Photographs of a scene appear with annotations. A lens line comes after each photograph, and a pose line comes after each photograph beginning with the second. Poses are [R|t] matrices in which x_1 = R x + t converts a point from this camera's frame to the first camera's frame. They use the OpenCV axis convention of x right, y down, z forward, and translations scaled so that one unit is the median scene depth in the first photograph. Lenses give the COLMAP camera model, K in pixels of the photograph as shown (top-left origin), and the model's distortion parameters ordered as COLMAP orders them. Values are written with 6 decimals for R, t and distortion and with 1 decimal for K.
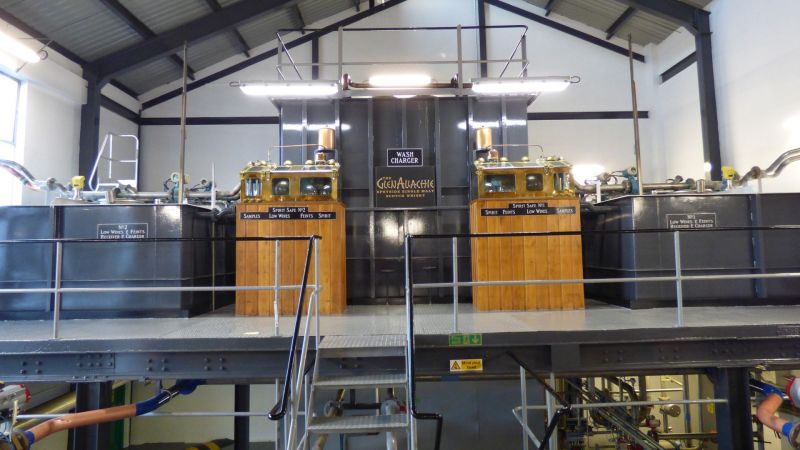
lens RADIAL K [[485.3, 0, 400.5], [0, 485.3, 211.4], [0, 0, 1]] dist [-0.000863, -0.000396]
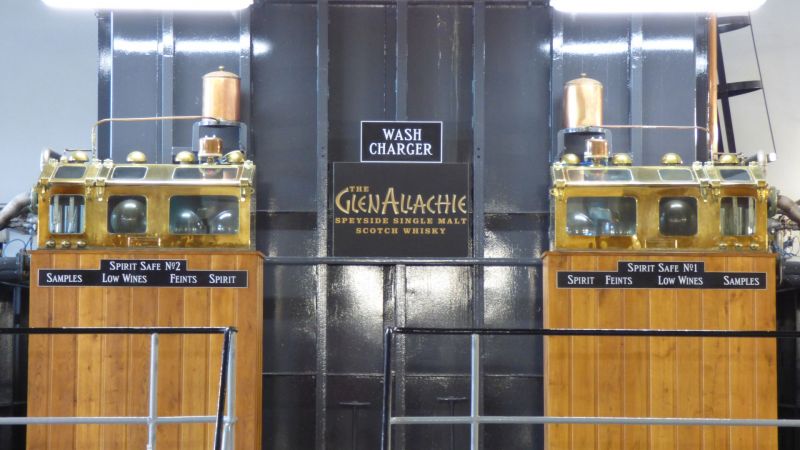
lens RADIAL K [[2668.3, 0, 400.0], [0, 2668.3, 225.0], [0, 0, 1]] dist [1.544348, 0.143408]
pose [[0.999591, 0.021987, -0.018306, 0.059590], [-0.021475, 0.999386, 0.027678, -0.116385], [0.018903, -0.027274, 0.999449, -1.552804]]
